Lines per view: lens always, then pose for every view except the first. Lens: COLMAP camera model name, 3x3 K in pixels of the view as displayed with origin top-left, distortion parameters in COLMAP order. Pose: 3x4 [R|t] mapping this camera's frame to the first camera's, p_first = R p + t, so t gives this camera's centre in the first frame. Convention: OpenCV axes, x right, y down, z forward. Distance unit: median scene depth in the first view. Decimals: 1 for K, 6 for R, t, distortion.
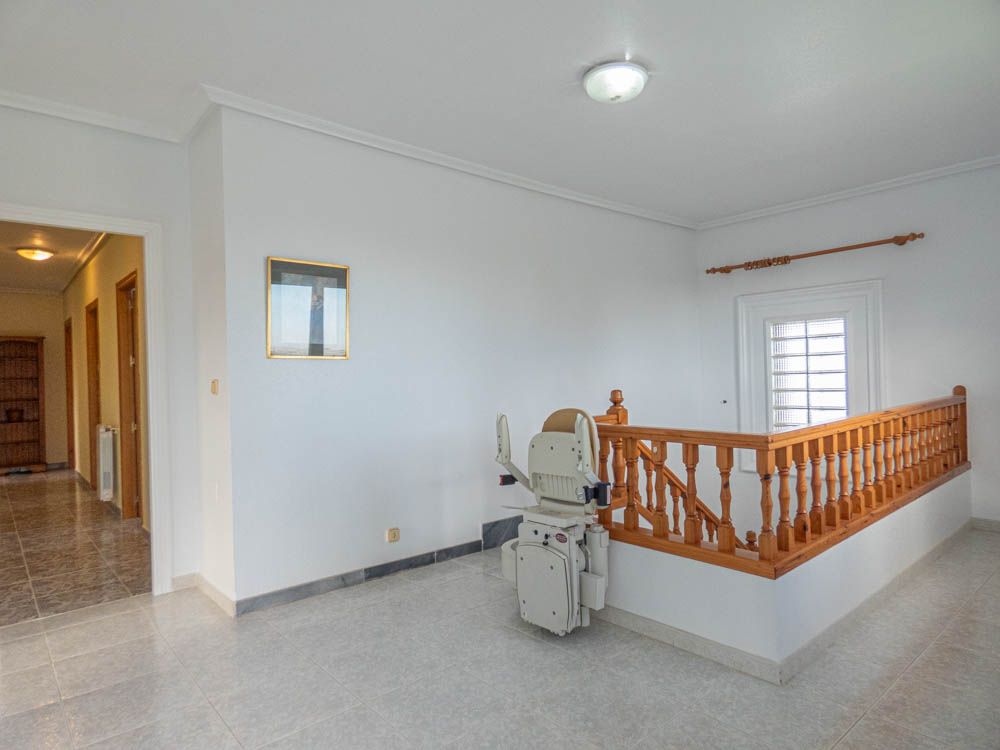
lens RADIAL K [[603.4, 0, 493.3], [0, 603.4, 372.3], [0, 0, 1]] dist [-0.003973, -0.000342]
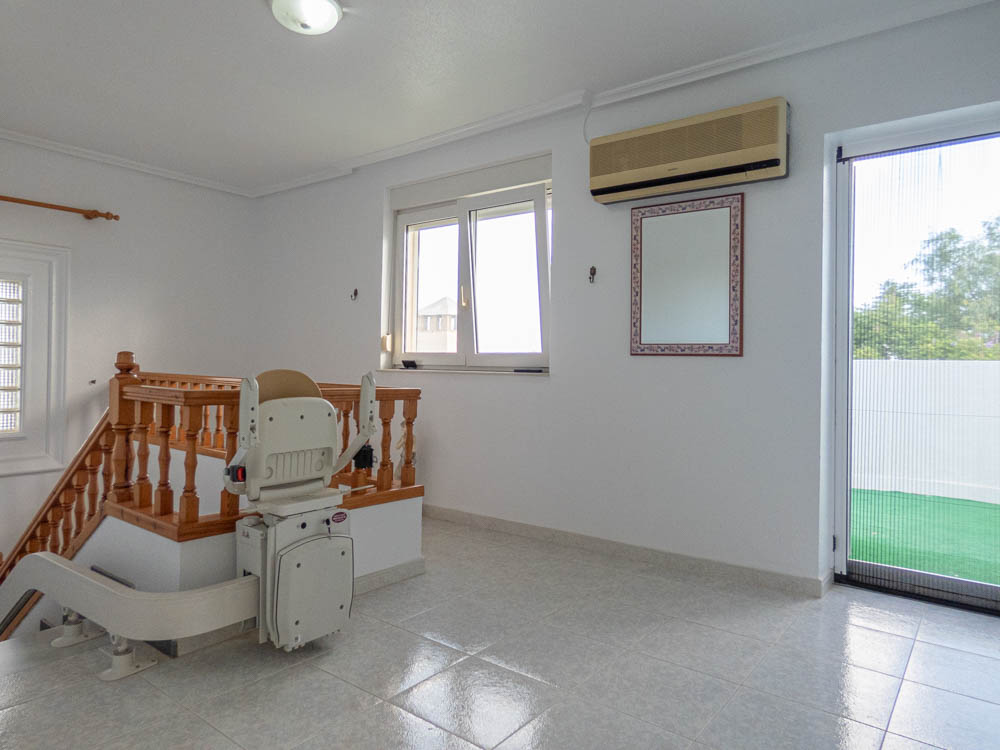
lens RADIAL K [[639.0, 0, 499.9], [0, 639.0, 359.6], [0, 0, 1]] dist [-0.001283, -0.000117]
pose [[-0.189057, 0.032181, 0.981439, -0.772061], [-0.016374, 0.999221, -0.035919, 0.073227], [-0.981830, -0.022861, -0.188383, 0.881430]]
